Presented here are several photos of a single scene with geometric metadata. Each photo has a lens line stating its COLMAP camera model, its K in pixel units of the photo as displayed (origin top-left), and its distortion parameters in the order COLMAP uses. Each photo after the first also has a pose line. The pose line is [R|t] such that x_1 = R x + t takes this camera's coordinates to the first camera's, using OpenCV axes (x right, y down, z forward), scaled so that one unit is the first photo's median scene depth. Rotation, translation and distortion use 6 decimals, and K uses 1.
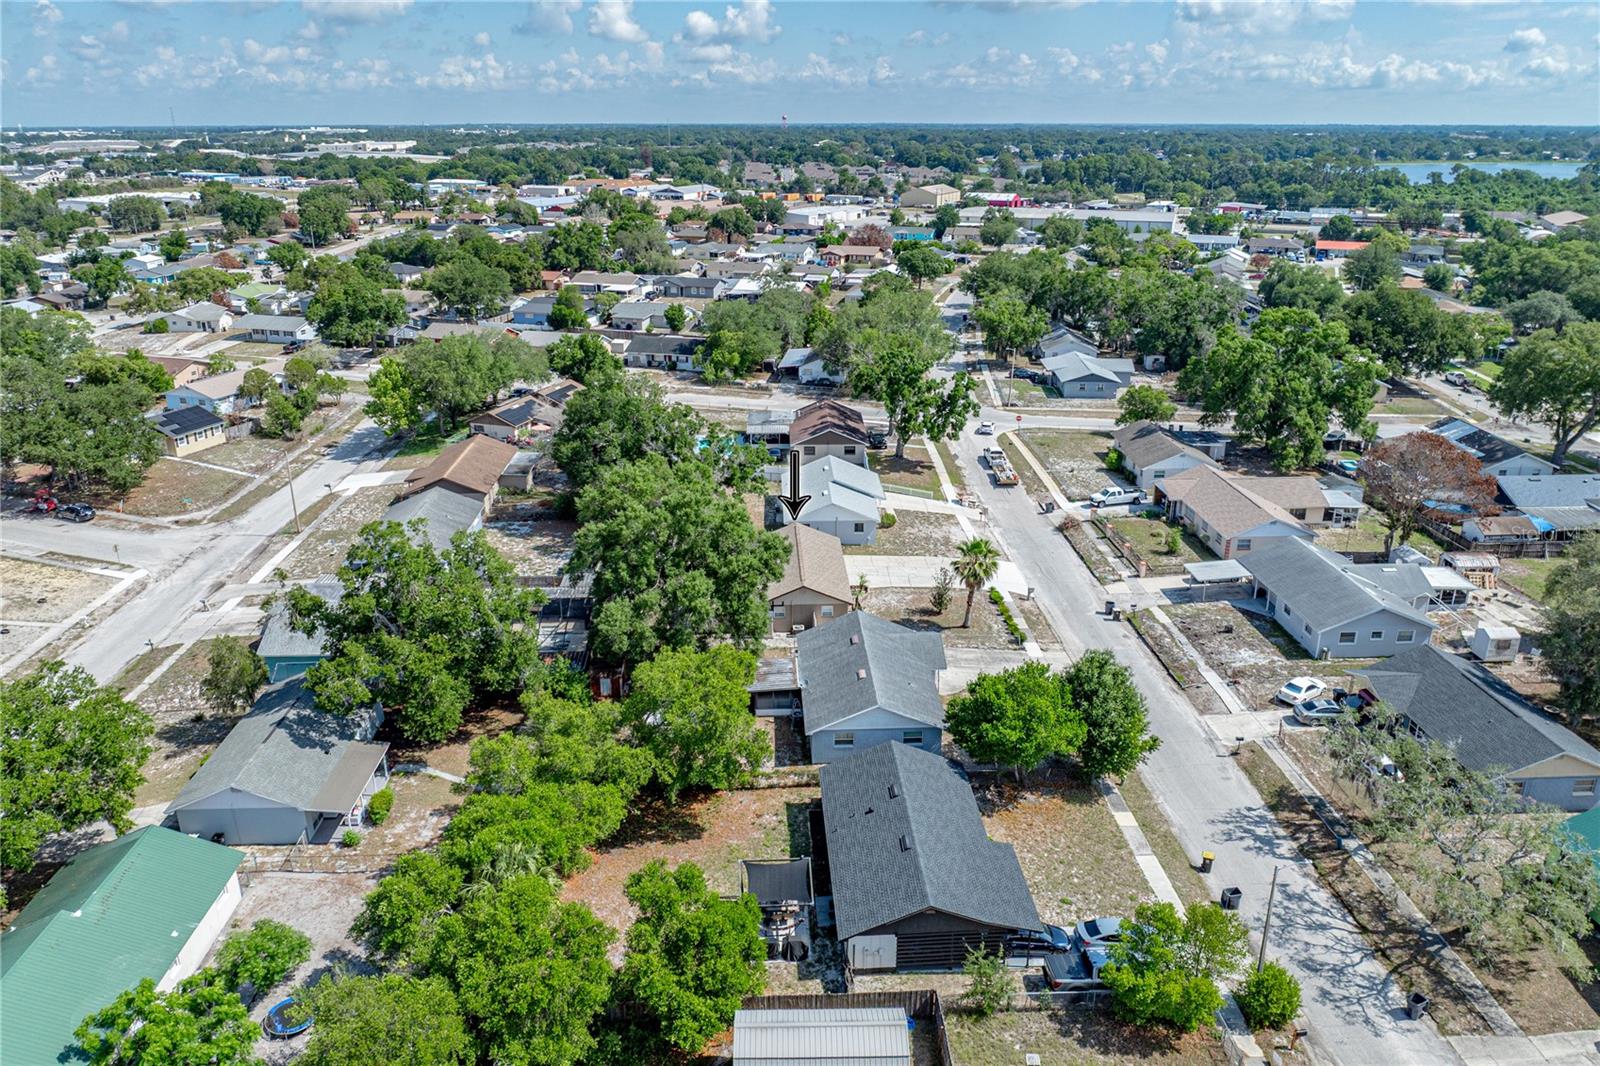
lens RADIAL K [[1117.8, 0, 803.8], [0, 1117.8, 534.0], [0, 0, 1]] dist [-0.048344, 0.031506]
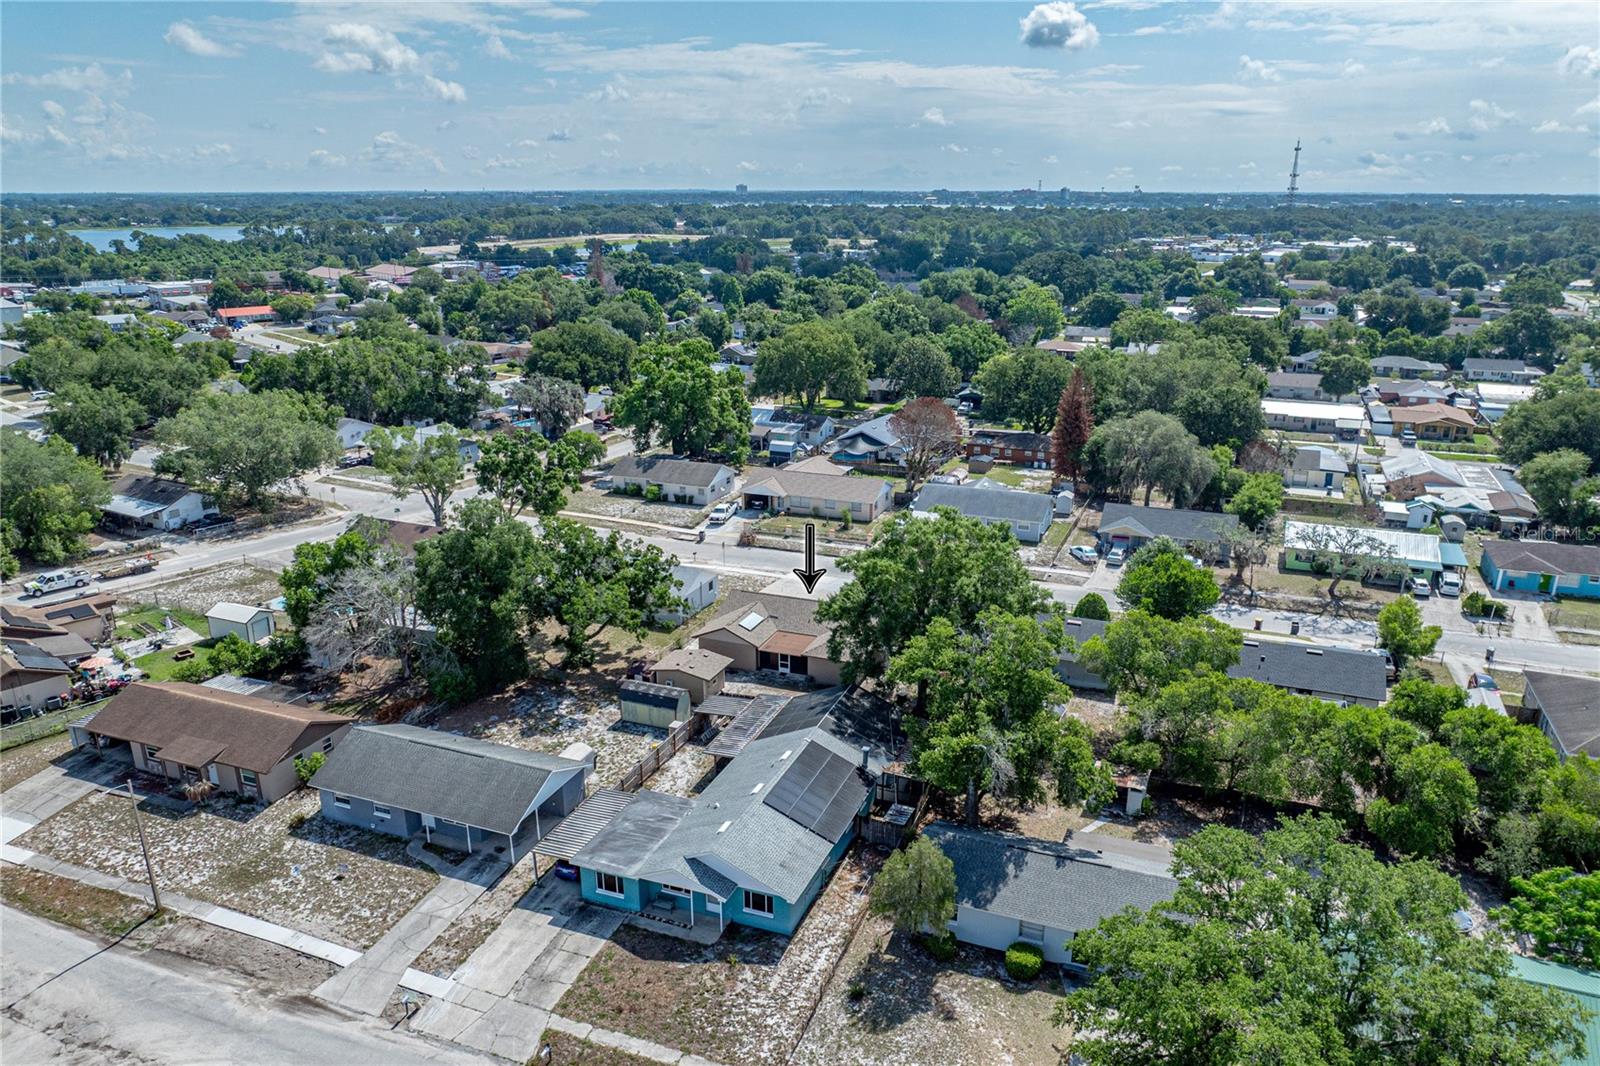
lens RADIAL K [[1117.8, 0, 803.8], [0, 1117.8, 534.0], [0, 0, 1]] dist [-0.048344, 0.031506]
pose [[0.408956, -0.259821, 0.874784, -0.692884], [0.307692, 0.941736, 0.135862, -0.141094], [-0.859116, 0.213603, 0.465074, 0.384711]]
